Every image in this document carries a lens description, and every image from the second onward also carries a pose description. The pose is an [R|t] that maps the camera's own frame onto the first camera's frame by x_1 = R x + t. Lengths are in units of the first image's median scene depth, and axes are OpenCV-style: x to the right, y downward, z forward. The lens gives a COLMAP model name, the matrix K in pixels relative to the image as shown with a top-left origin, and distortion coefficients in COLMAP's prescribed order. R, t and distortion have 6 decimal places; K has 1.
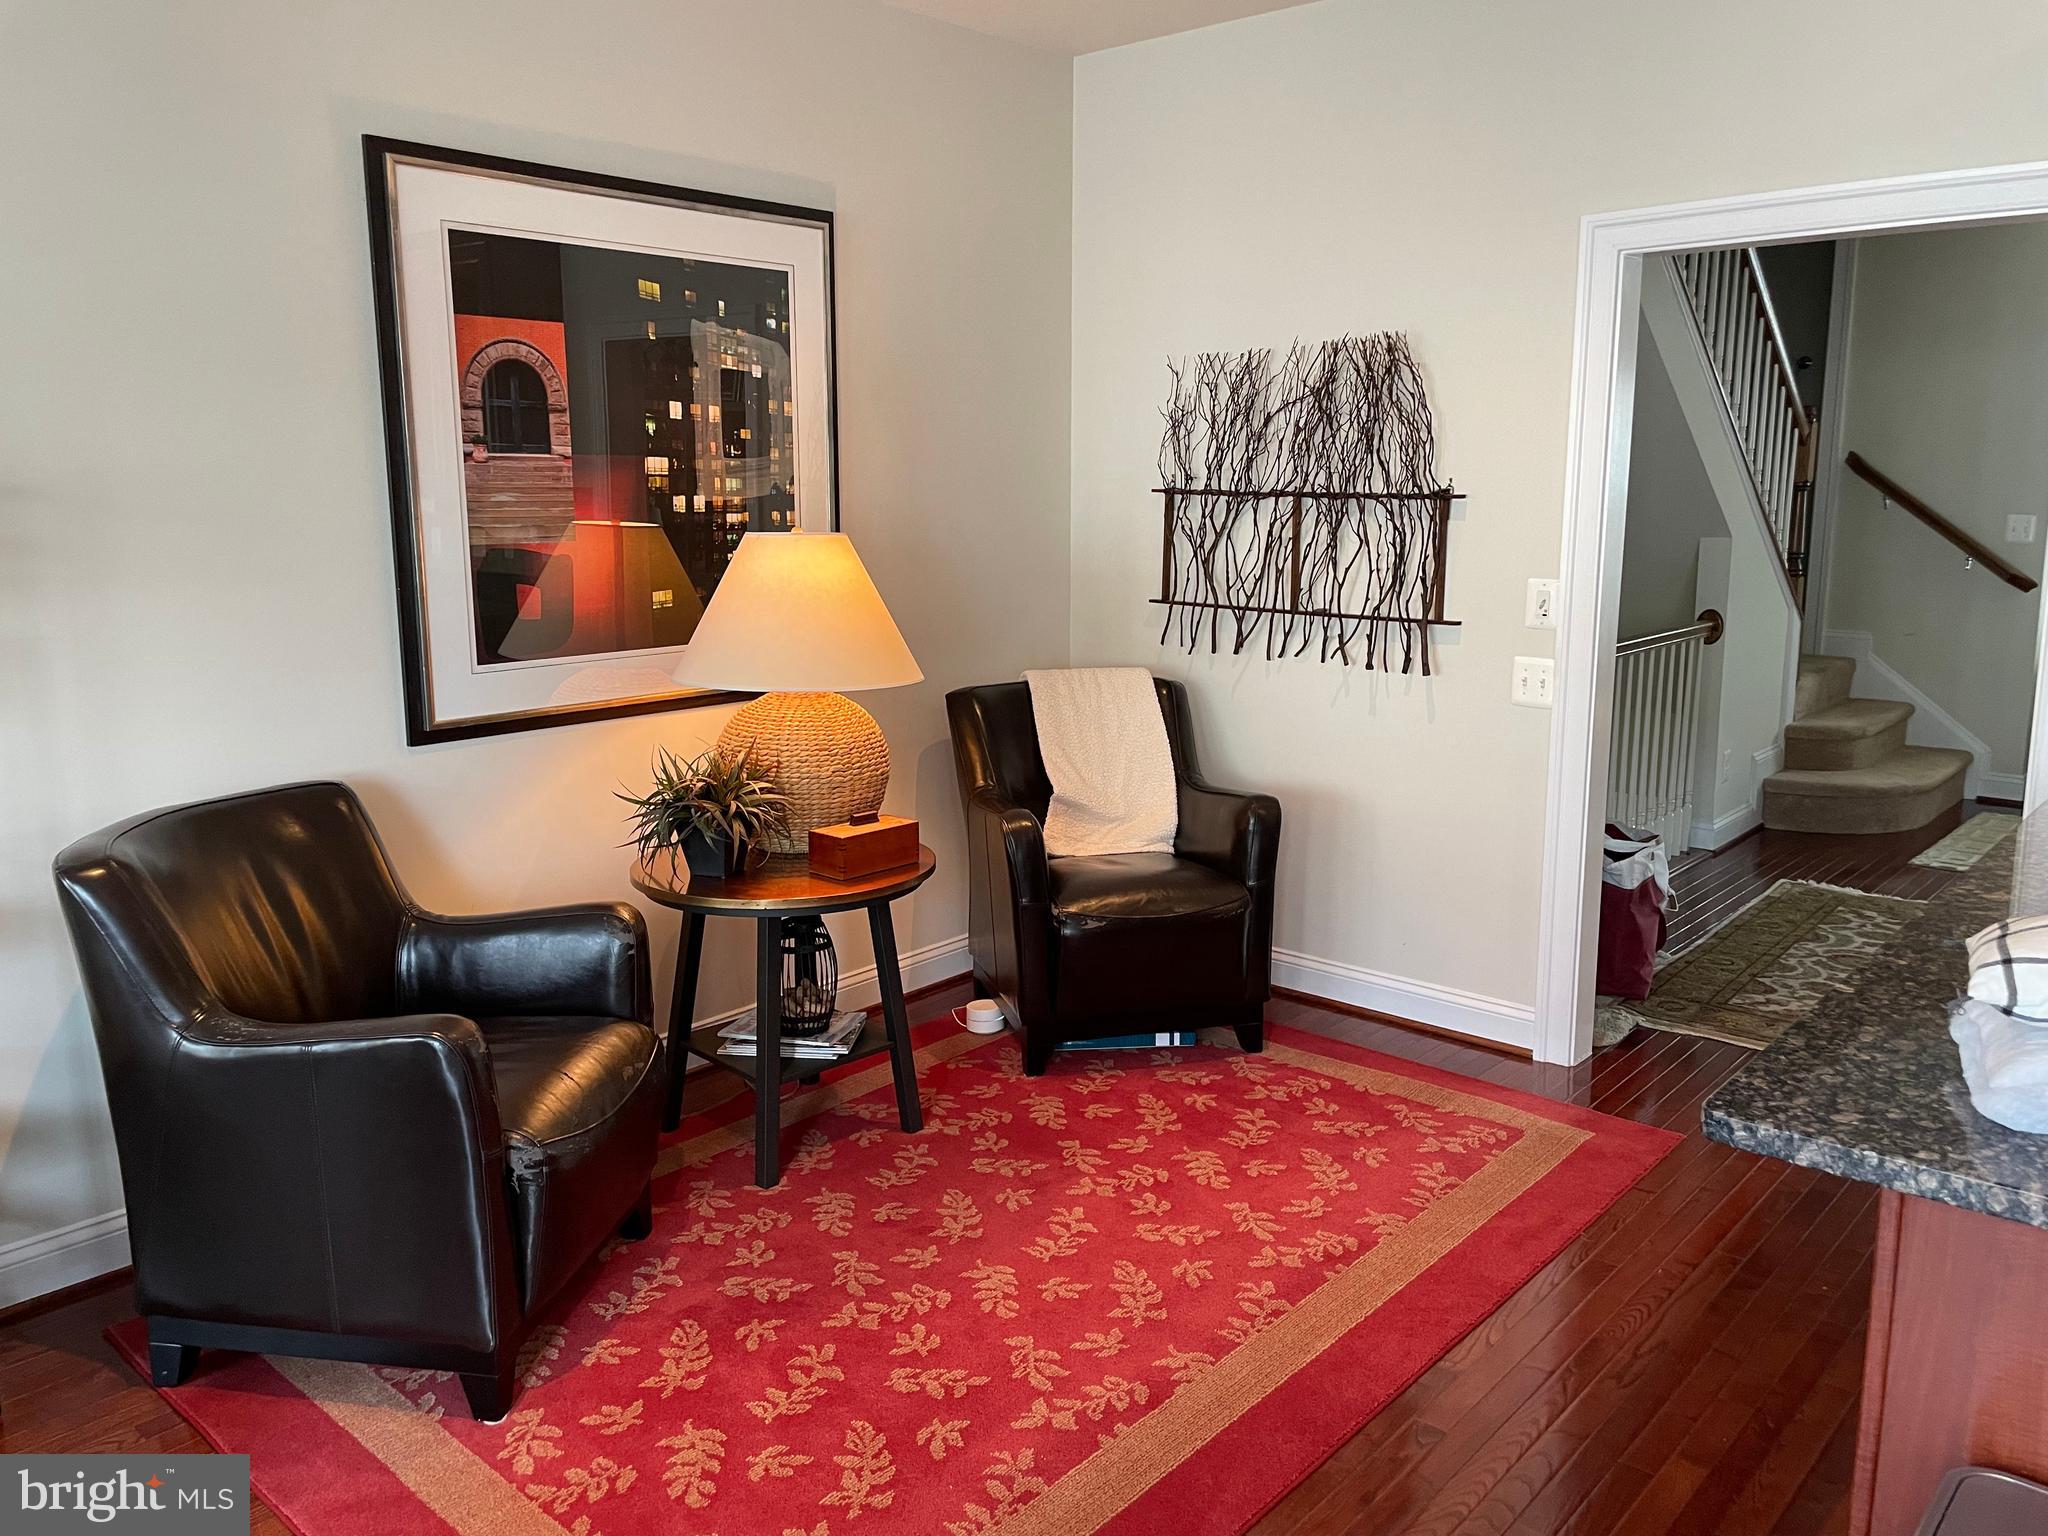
lens RADIAL K [[1550.7, 0, 1019.5], [0, 1550.7, 735.7], [0, 0, 1]] dist [0.103150, -0.121046]
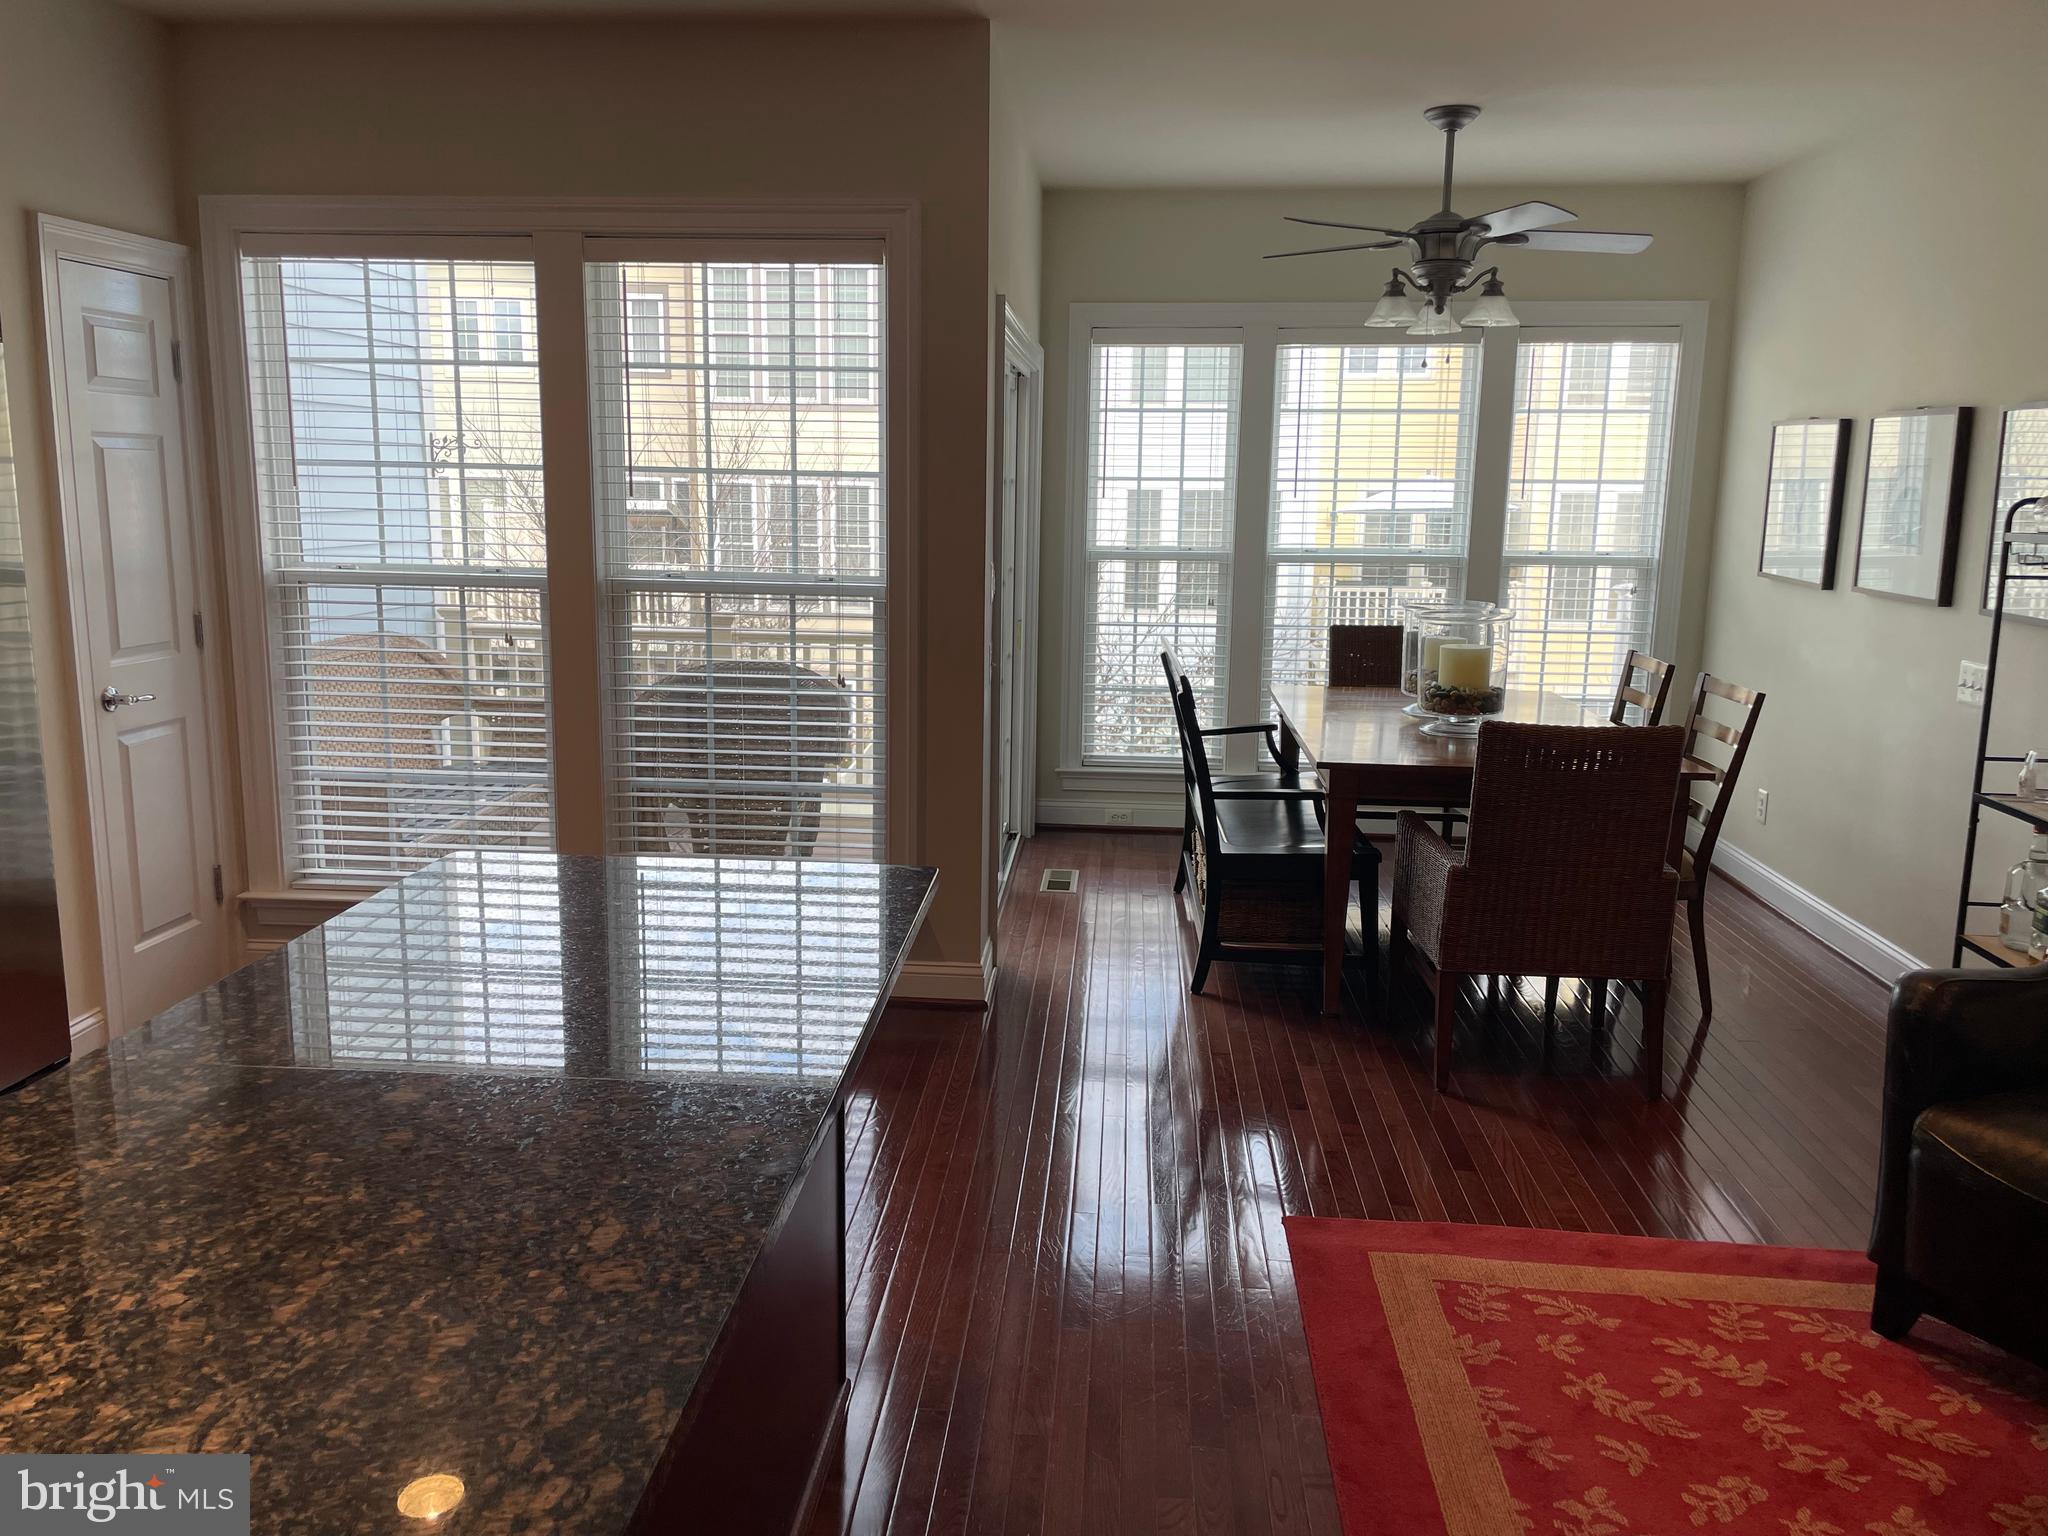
lens RADIAL K [[1550.7, 0, 1000.3], [0, 1550.7, 747.2], [0, 0, 1]] dist [0.103150, -0.121046]
pose [[-0.801848, 0.097716, -0.589484, 0.498596], [-0.107314, 0.946947, 0.302945, -0.151603], [0.587812, 0.306176, -0.748821, 0.830646]]
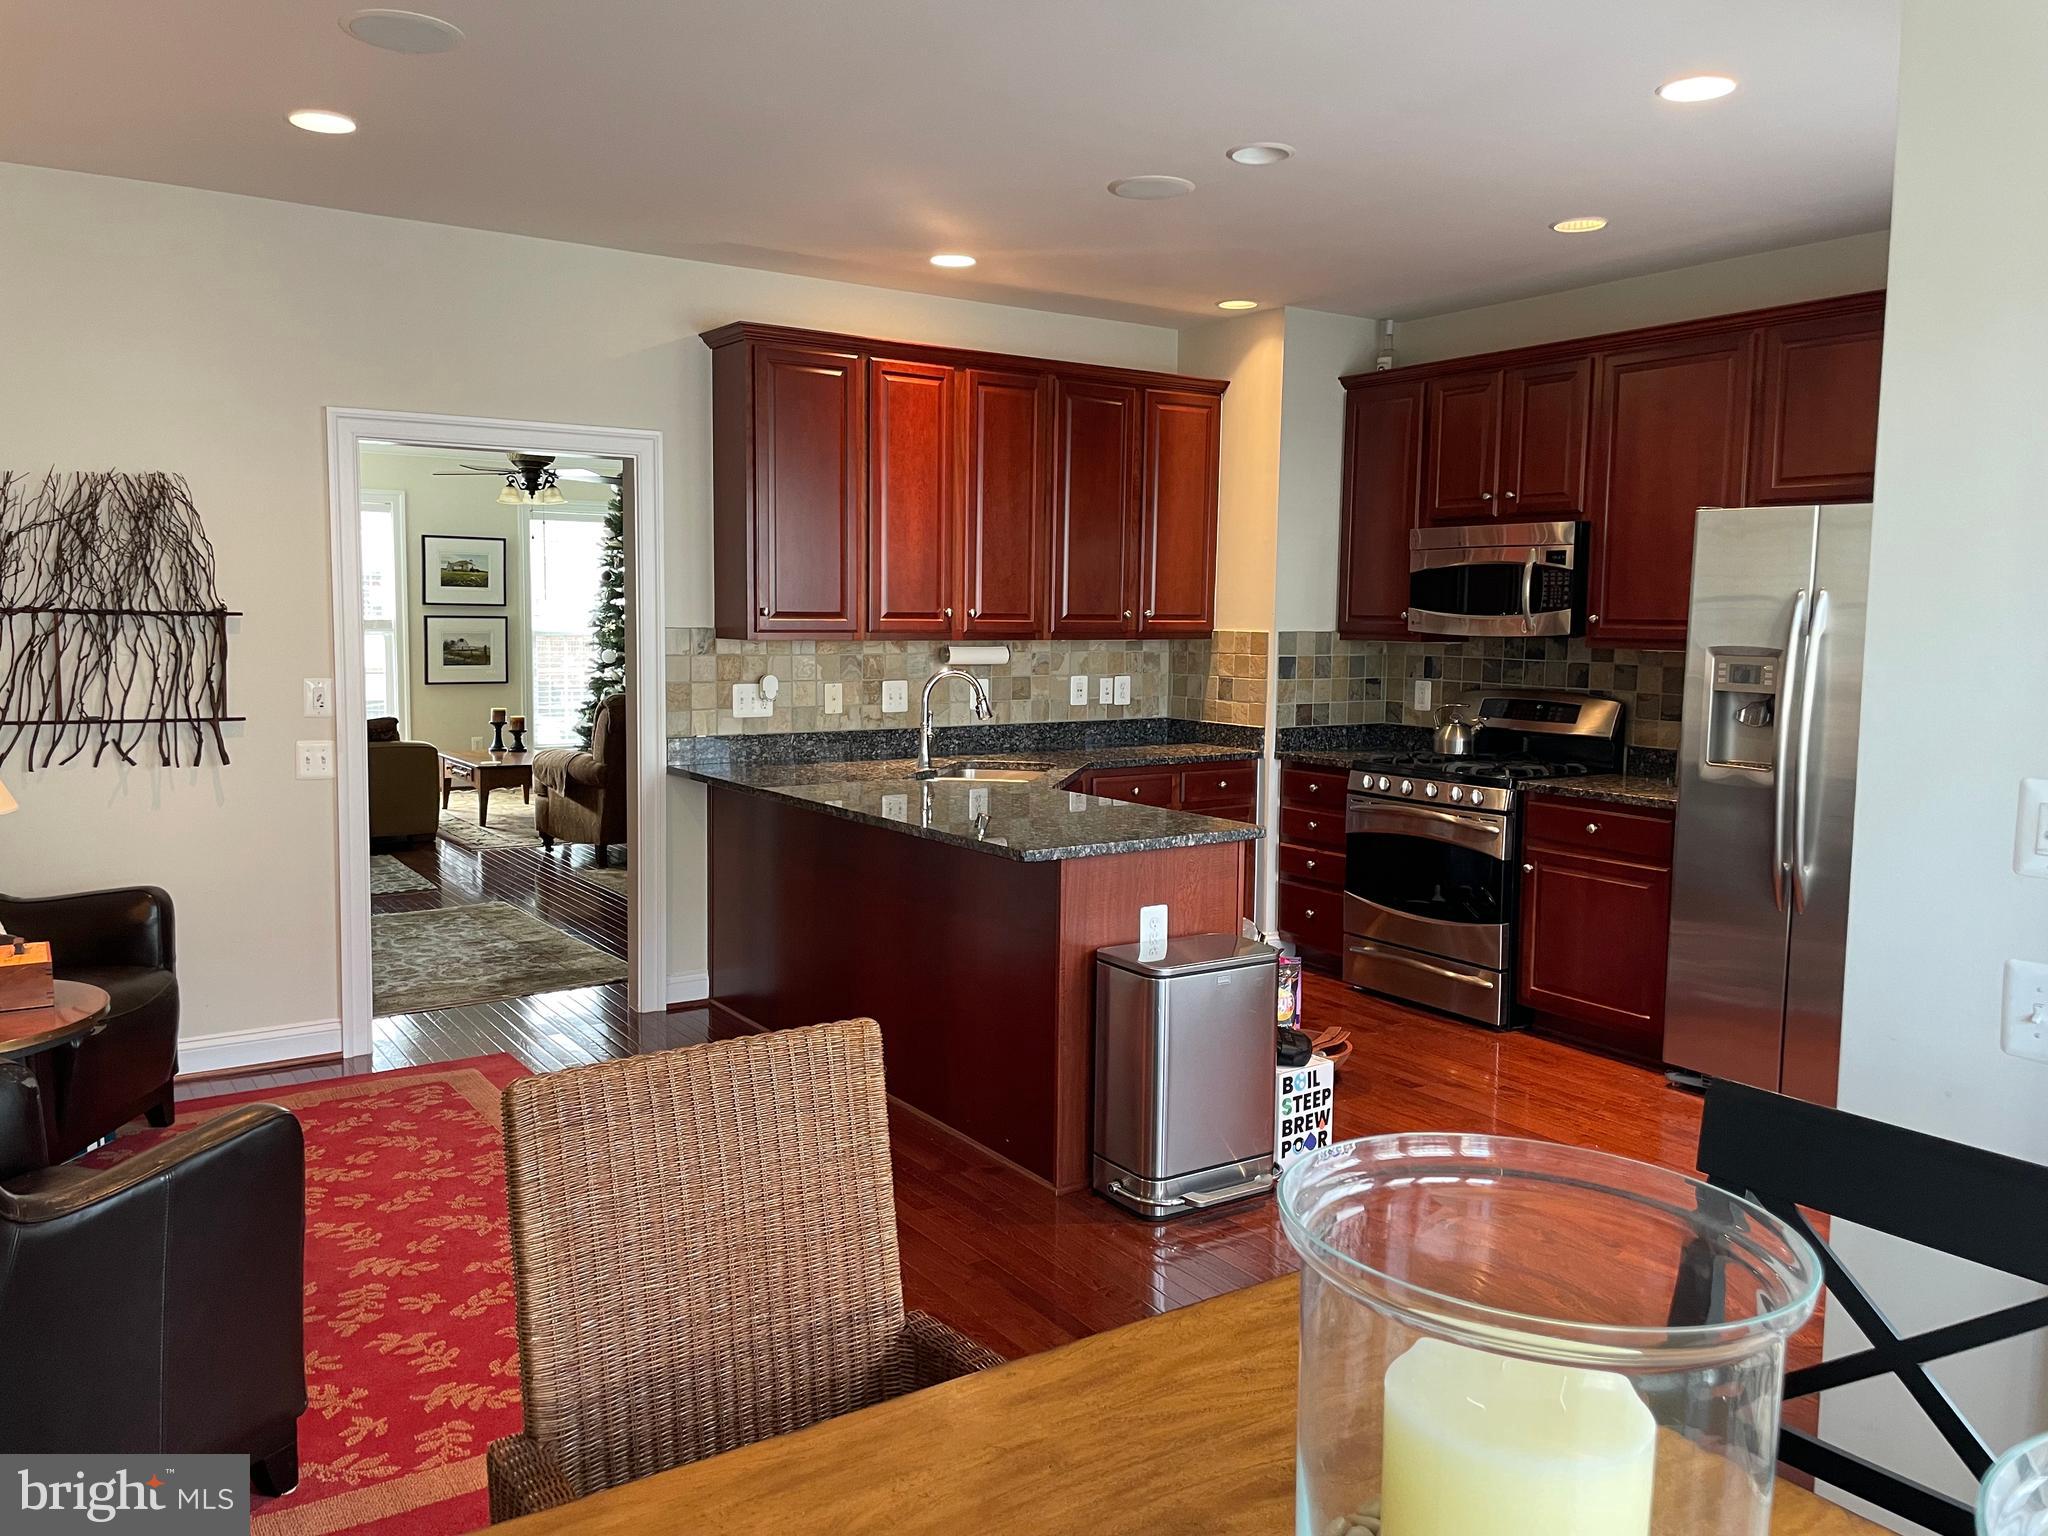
lens RADIAL K [[1550.7, 0, 1012.7], [0, 1550.7, 742.3], [0, 0, 1]] dist [0.103150, -0.121046]
pose [[0.247553, -0.077528, 0.965768, -0.731061], [0.146299, 0.988355, 0.041841, -0.018378], [-0.957765, 0.130933, 0.256012, 0.127257]]
